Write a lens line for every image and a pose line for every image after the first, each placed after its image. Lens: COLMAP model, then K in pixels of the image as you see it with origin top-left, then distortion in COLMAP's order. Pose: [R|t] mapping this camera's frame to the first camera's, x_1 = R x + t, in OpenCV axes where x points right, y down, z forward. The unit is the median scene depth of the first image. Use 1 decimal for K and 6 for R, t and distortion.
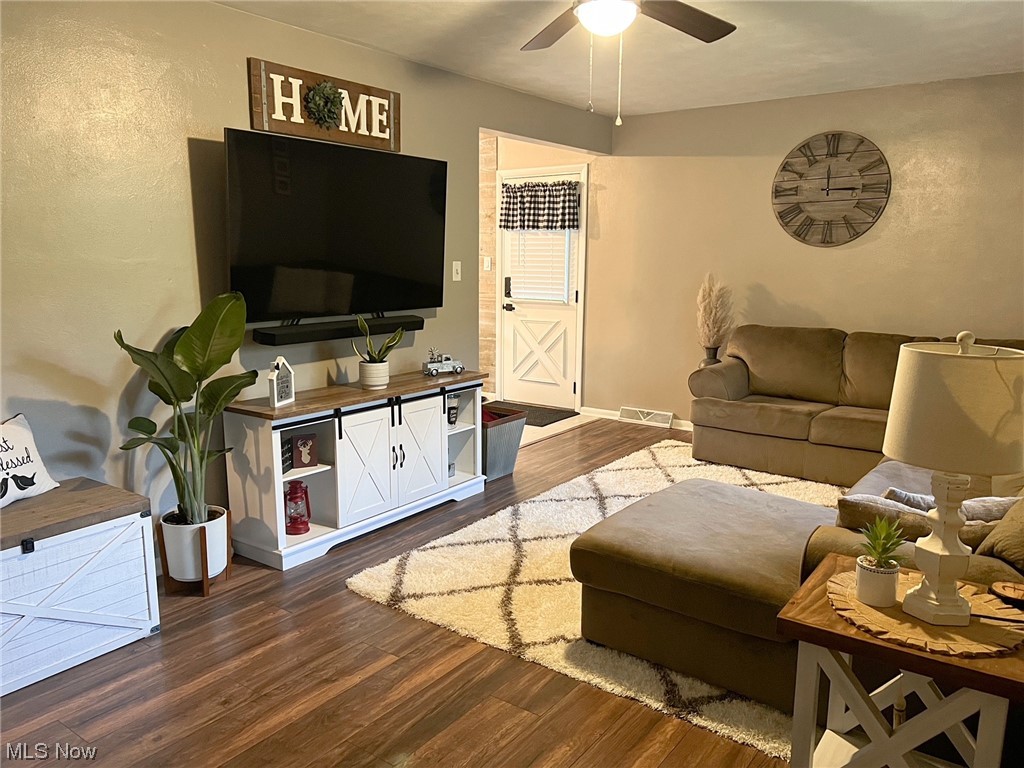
lens RADIAL K [[770.4, 0, 509.8], [0, 770.4, 383.3], [0, 0, 1]] dist [0.014732, -0.005657]
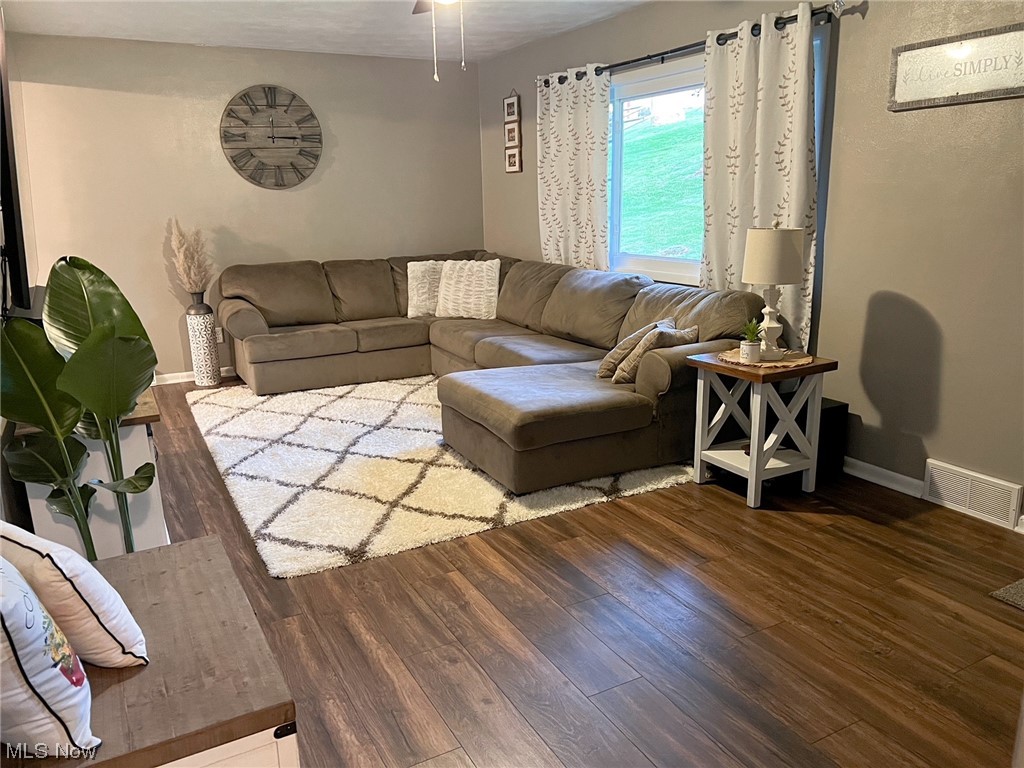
lens RADIAL K [[770.4, 0, 512.0], [0, 770.4, 383.5], [0, 0, 1]] dist [0.014732, -0.005657]
pose [[0.423753, -0.231913, 0.875585, -0.682663], [0.173140, 0.969581, 0.173016, -0.051130], [-0.889076, 0.078283, 0.451016, 0.286376]]
